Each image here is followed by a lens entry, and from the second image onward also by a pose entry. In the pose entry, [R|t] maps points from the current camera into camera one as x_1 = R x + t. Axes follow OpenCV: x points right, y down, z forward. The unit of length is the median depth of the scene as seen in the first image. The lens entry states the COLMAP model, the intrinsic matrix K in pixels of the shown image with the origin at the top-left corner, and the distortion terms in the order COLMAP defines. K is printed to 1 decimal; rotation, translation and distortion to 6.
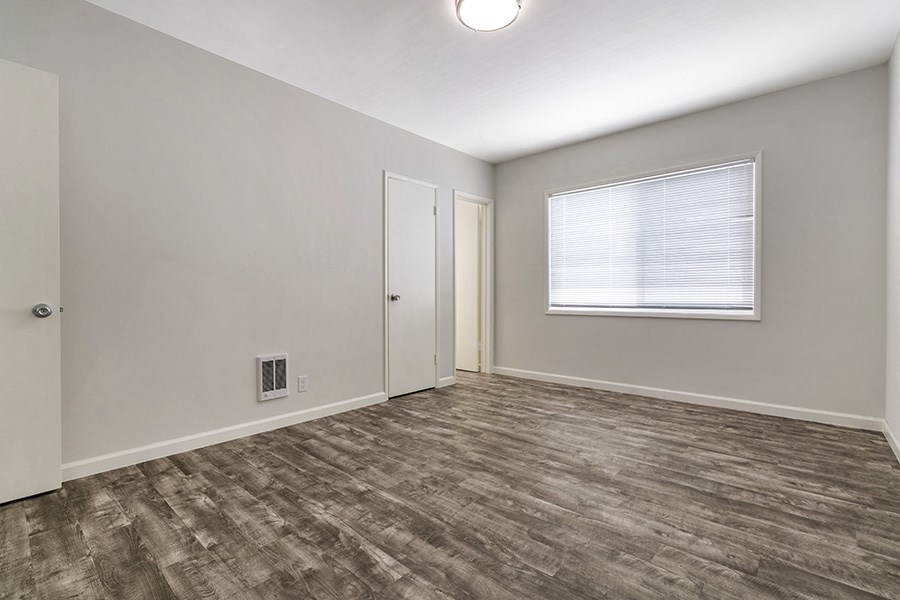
lens RADIAL K [[420.1, 0, 448.5], [0, 420.1, 299.6], [0, 0, 1]] dist [-0.019409, 0.005782]
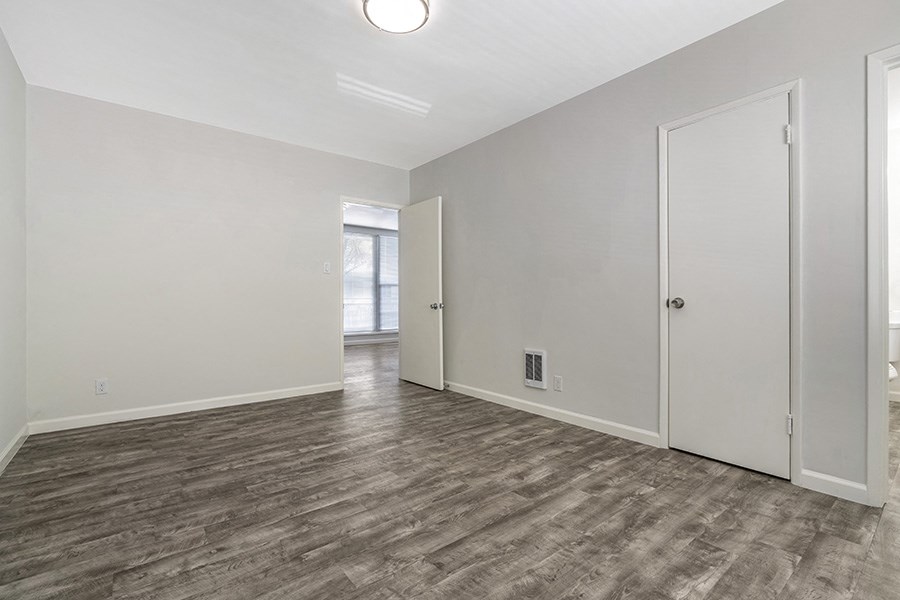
lens RADIAL K [[420.1, 0, 448.5], [0, 420.1, 299.6], [0, 0, 1]] dist [-0.019409, 0.005782]
pose [[-0.200134, 0.005173, -0.979755, 0.849918], [-0.008156, 0.999943, 0.006946, -0.017052], [0.979735, 0.009381, -0.200080, 1.082927]]
